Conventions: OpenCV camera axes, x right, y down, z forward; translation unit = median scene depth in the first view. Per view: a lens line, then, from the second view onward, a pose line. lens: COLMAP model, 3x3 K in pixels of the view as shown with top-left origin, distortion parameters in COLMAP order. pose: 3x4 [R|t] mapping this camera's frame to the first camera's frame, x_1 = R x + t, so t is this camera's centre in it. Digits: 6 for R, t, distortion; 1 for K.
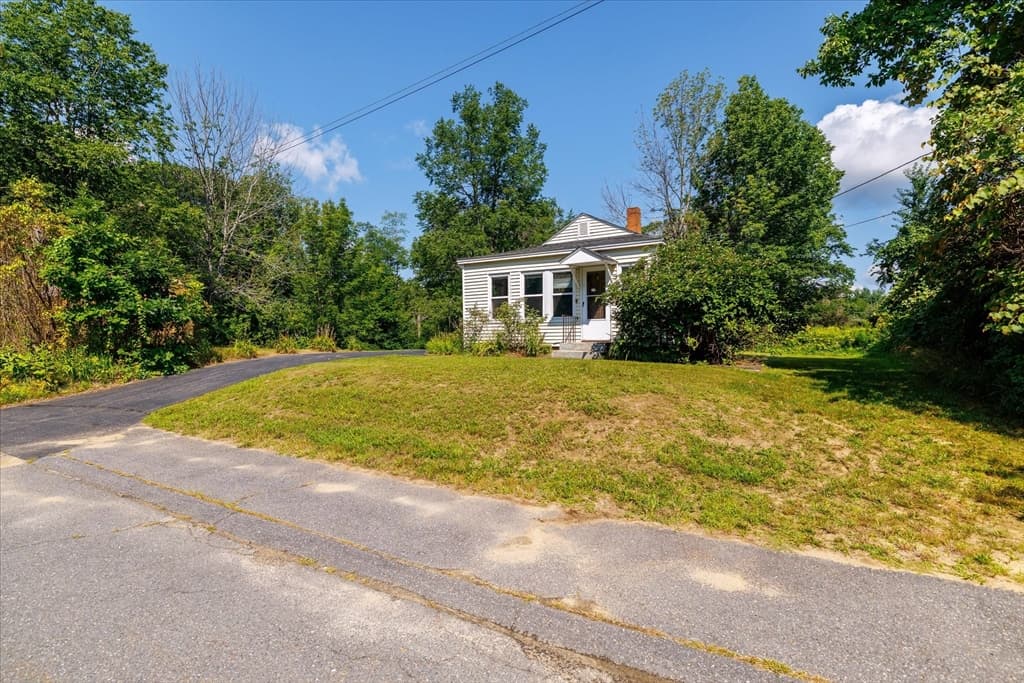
lens RADIAL K [[498.3, 0, 516.6], [0, 498.3, 343.9], [0, 0, 1]] dist [-0.005616, -0.000634]
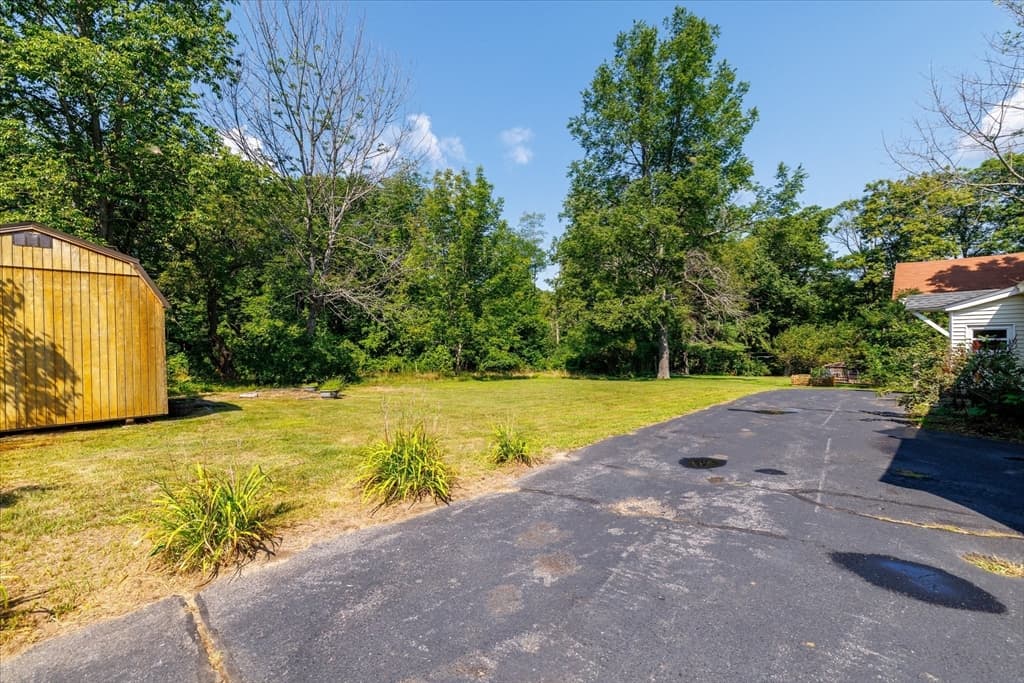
lens RADIAL K [[445.2, 0, 507.3], [0, 445.2, 337.8], [0, 0, 1]] dist [-0.003265, -0.000361]
pose [[0.961214, 0.000581, -0.275805, -0.147128], [-0.003980, 0.999923, -0.011765, -0.035905], [0.275777, 0.012407, 0.961142, 0.435545]]
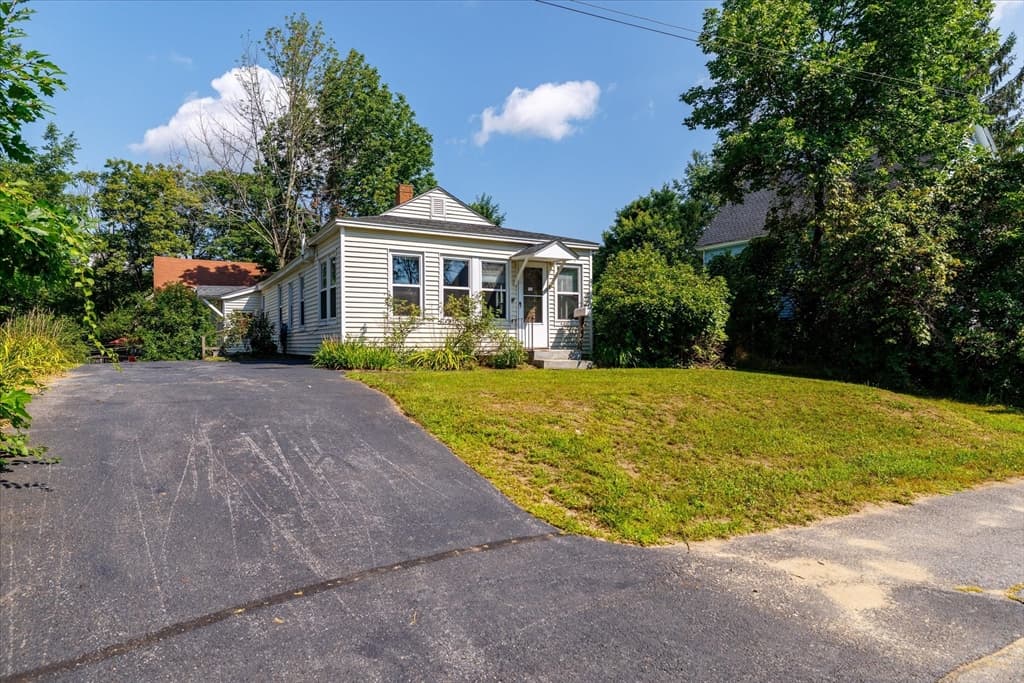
lens RADIAL K [[594.7, 0, 508.8], [0, 594.7, 348.5], [0, 0, 1]] dist [0.002386, -0.001362]
pose [[0.515810, -0.002567, 0.856699, -0.335112], [0.004062, 0.999992, 0.000551, -0.002904], [-0.856693, 0.003196, 0.515817, 0.226769]]
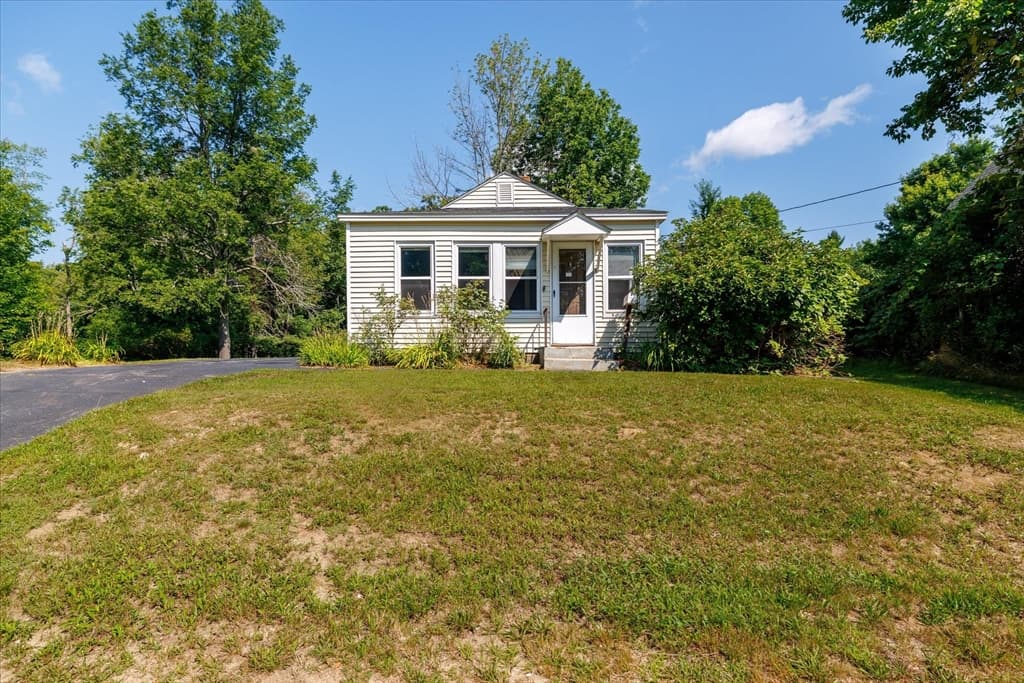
lens RADIAL K [[564.6, 0, 514.3], [0, 564.6, 341.0], [0, 0, 1]] dist [0.003167, -0.002381]
pose [[0.868803, 0.003968, 0.495142, -0.143895], [0.001969, 0.999932, -0.011468, -0.001184], [-0.495154, 0.010939, 0.868736, 0.148130]]
